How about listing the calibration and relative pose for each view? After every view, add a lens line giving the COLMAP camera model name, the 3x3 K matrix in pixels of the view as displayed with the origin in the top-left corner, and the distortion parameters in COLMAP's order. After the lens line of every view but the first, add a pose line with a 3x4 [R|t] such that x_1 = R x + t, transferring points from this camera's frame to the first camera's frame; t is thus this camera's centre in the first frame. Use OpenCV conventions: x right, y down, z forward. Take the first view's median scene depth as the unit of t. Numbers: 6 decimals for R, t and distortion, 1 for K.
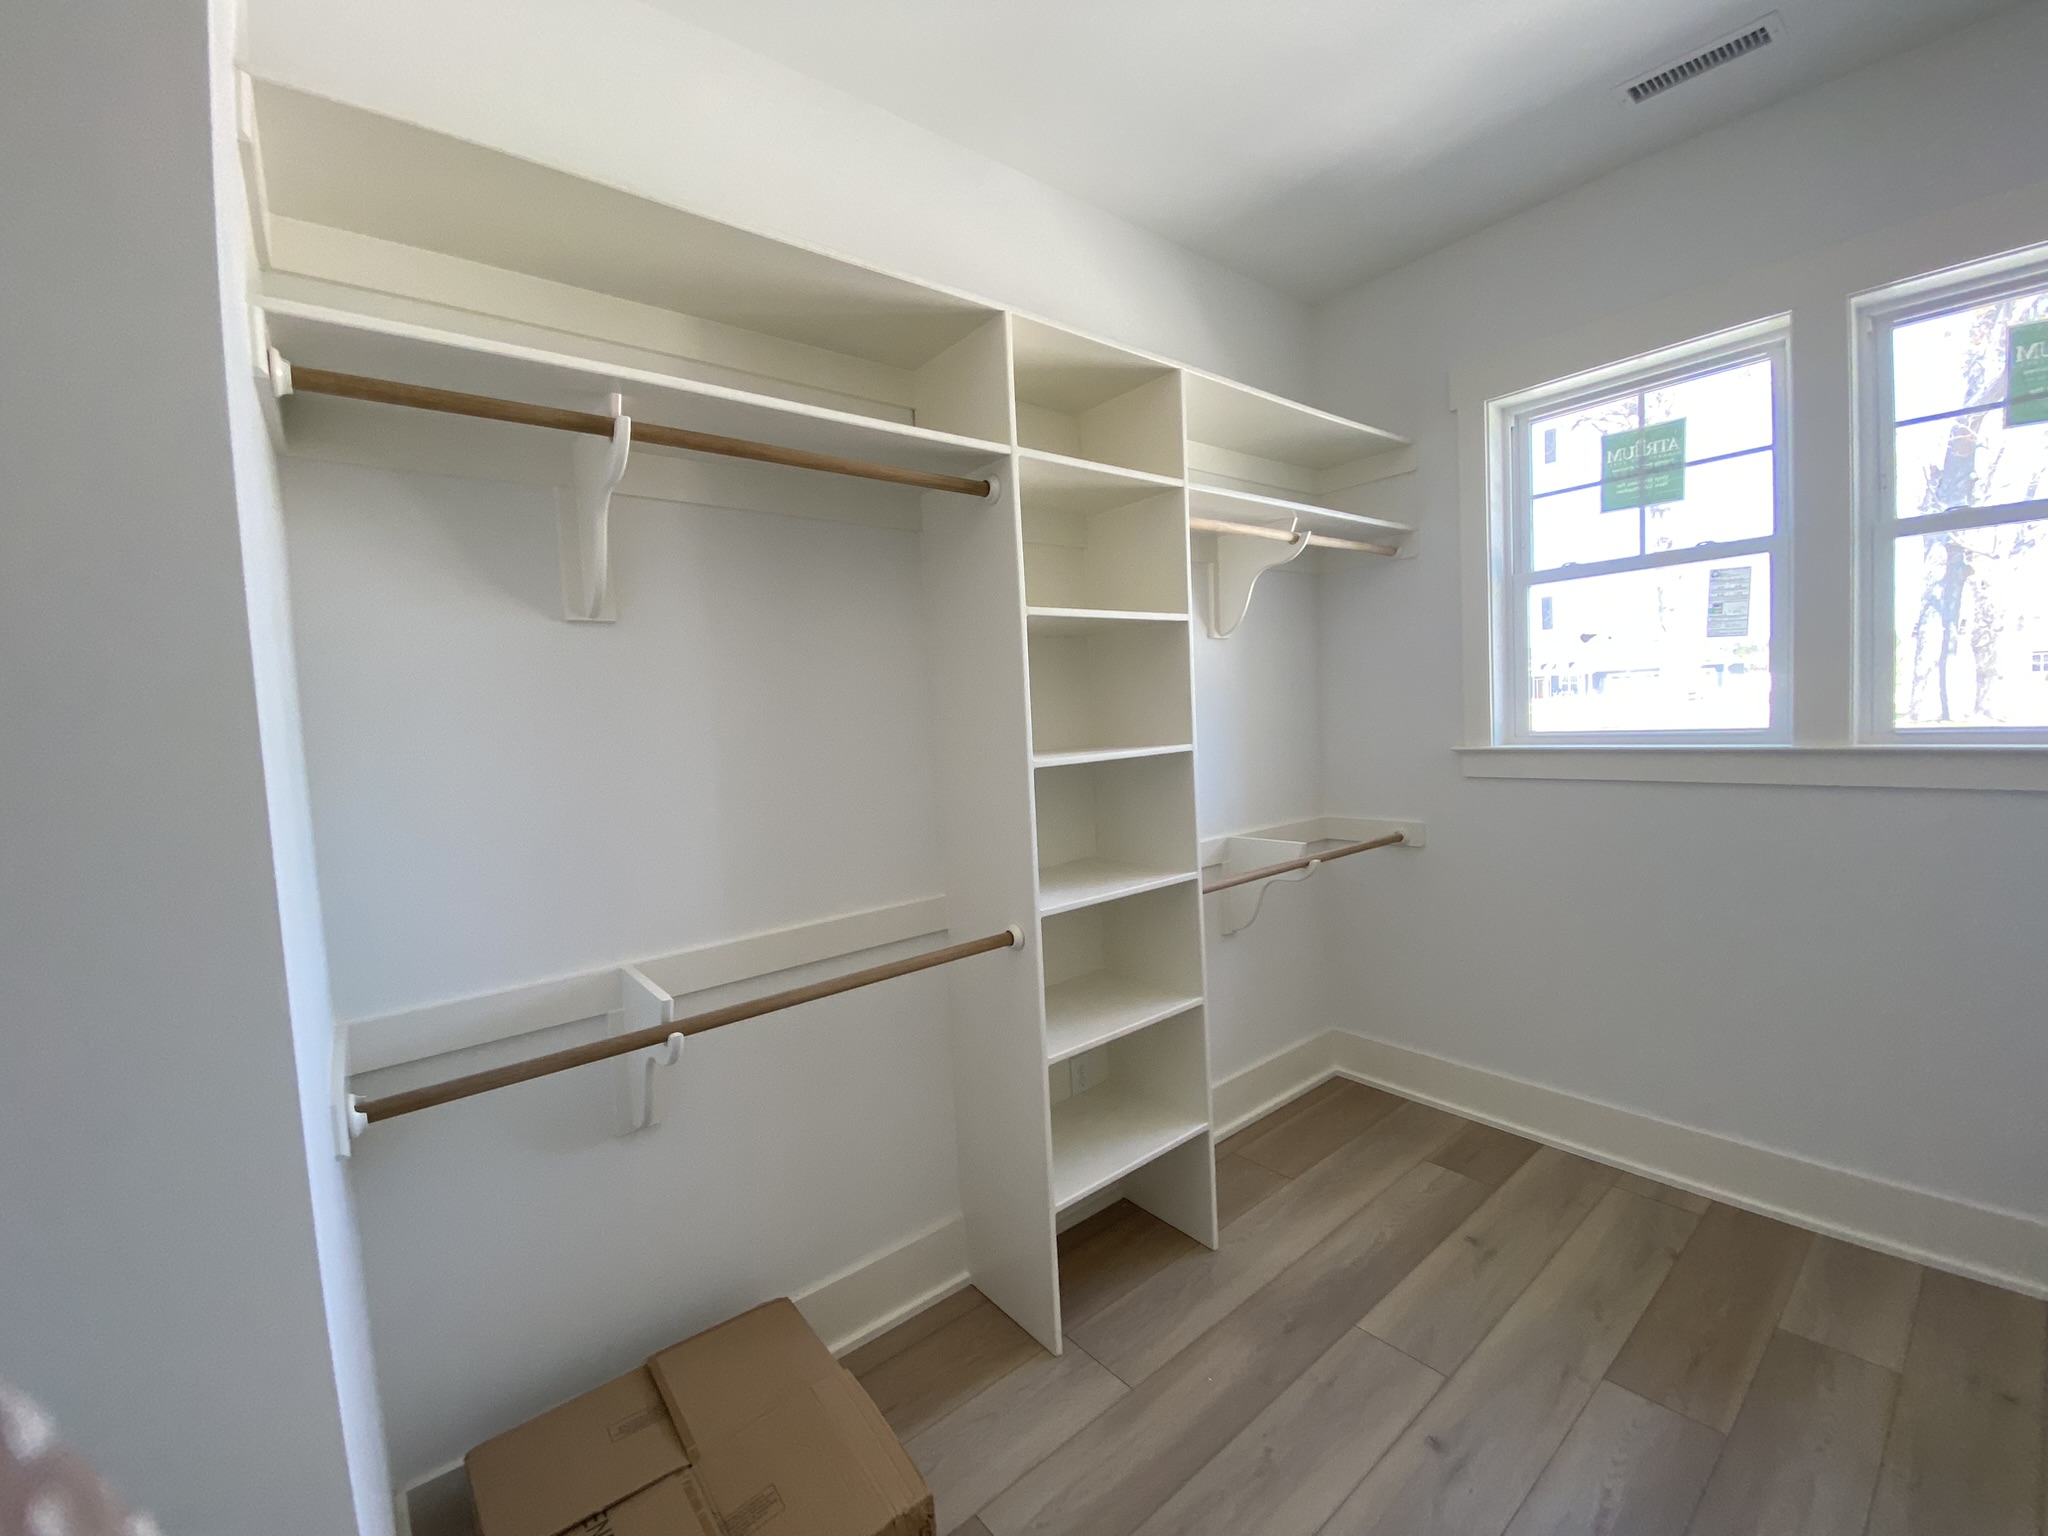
lens RADIAL K [[892.3, 0, 1026.1], [0, 892.3, 772.0], [0, 0, 1]] dist [-0.012562, -0.000405]
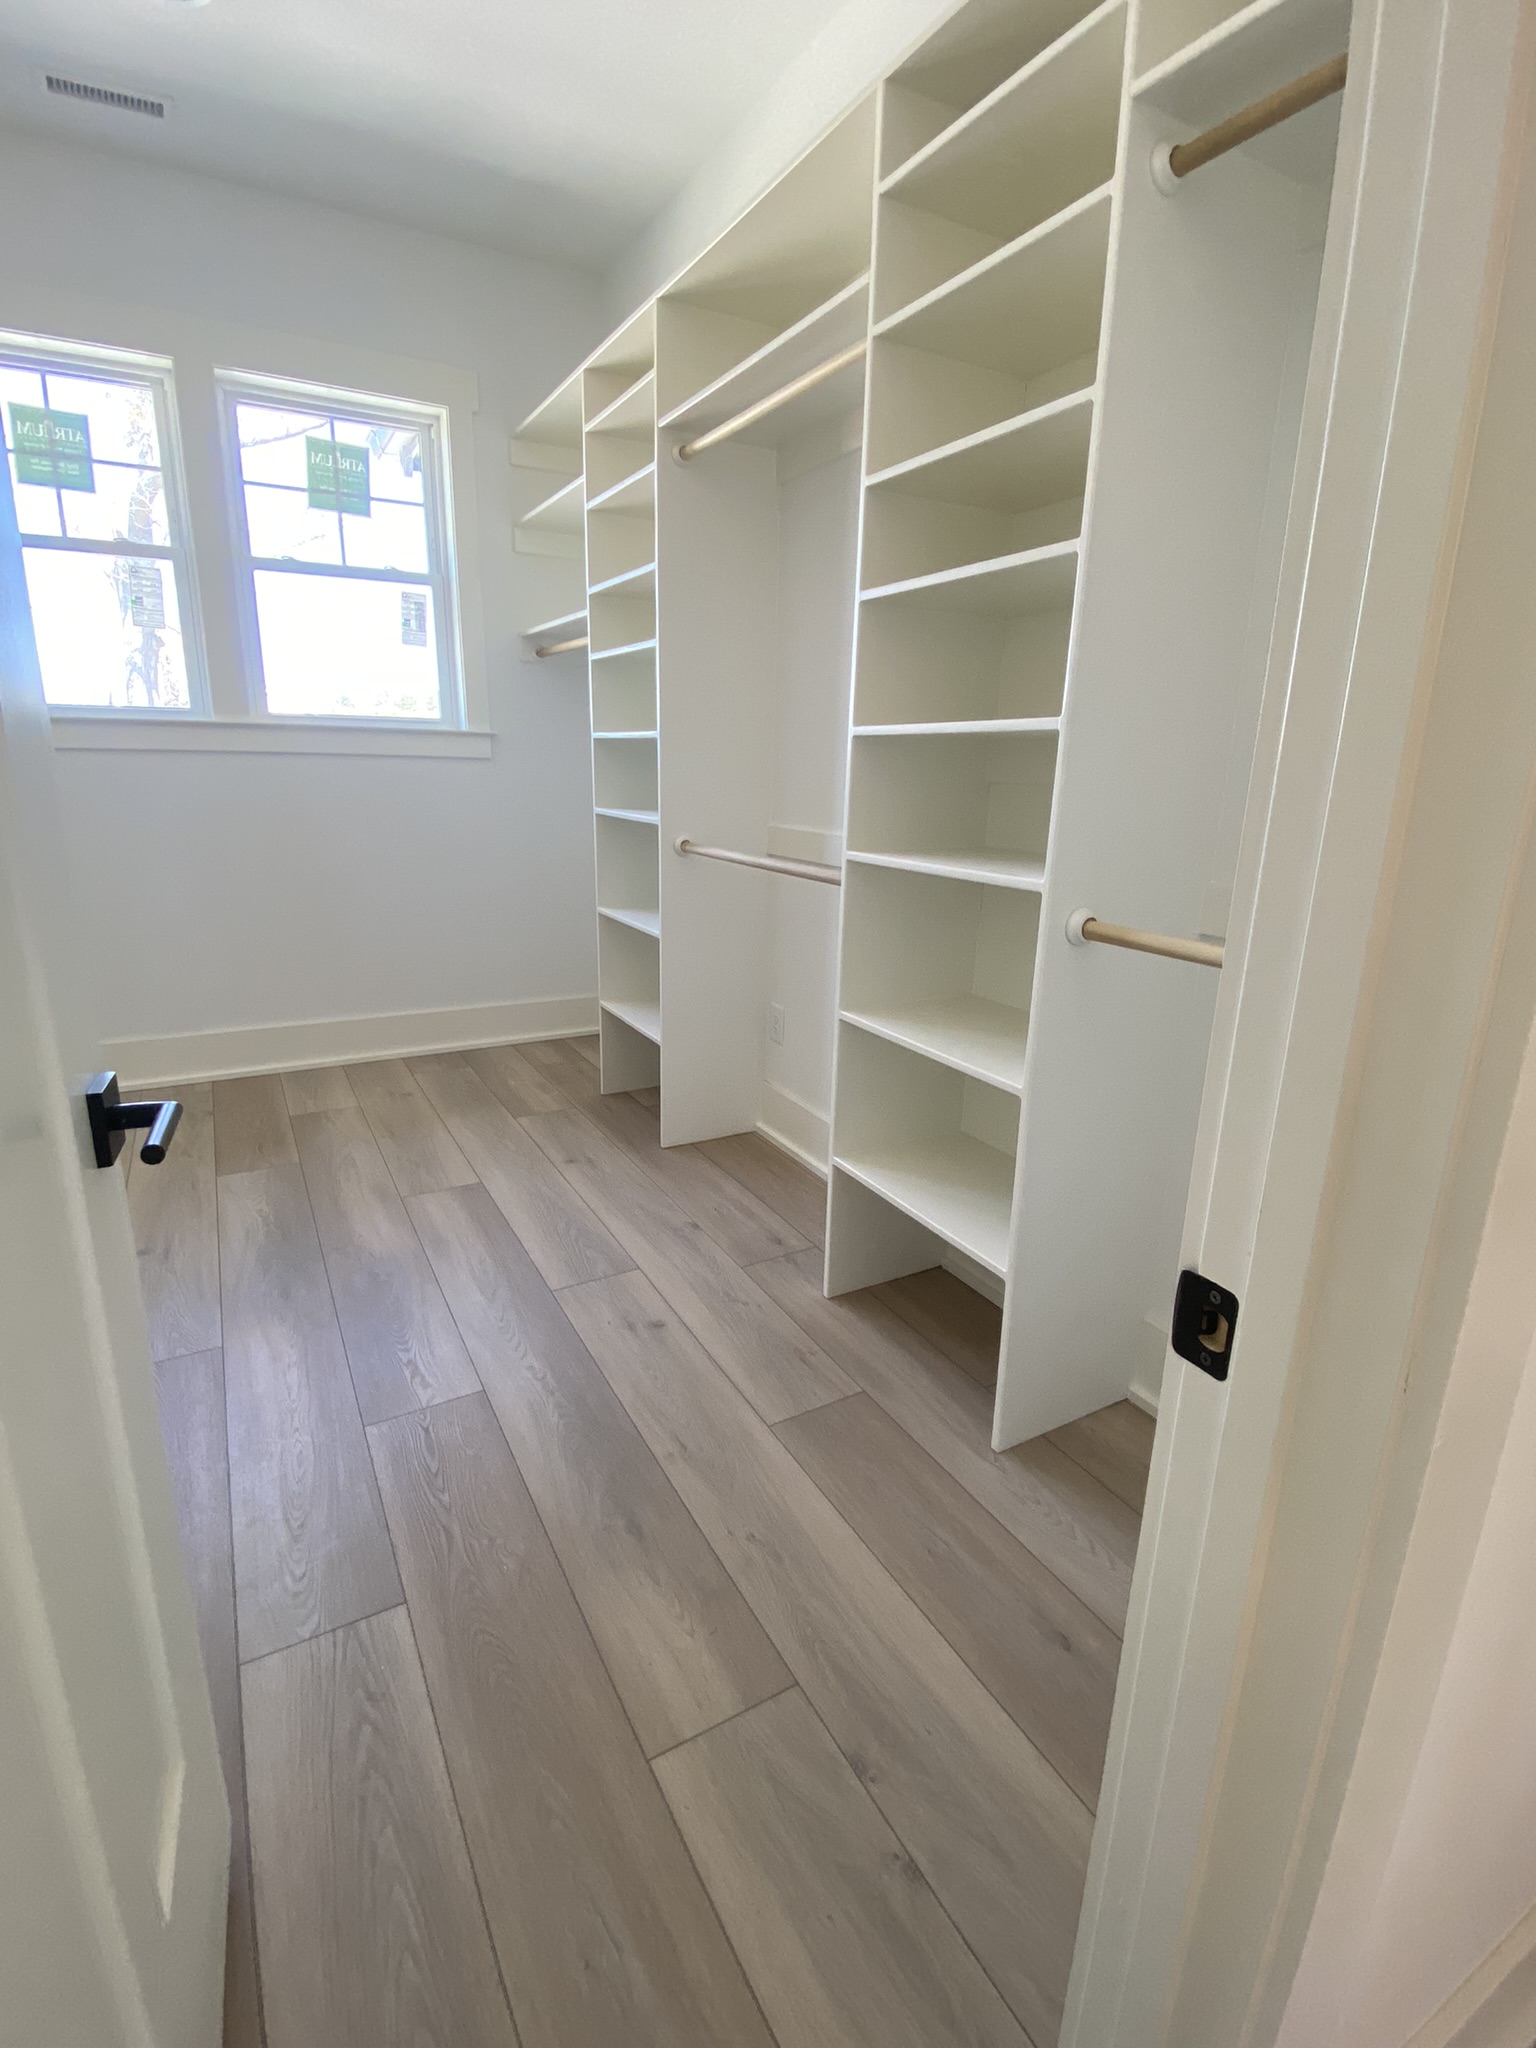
lens RADIAL K [[969.9, 0, 767.4], [0, 969.9, 1021.1], [0, 0, 1]] dist [-0.000369, 0.000055]
pose [[0.196369, -0.208399, 0.958128, -0.442229], [0.039319, 0.978041, 0.204672, 0.140640], [-0.979741, -0.002518, 0.200251, -0.104095]]
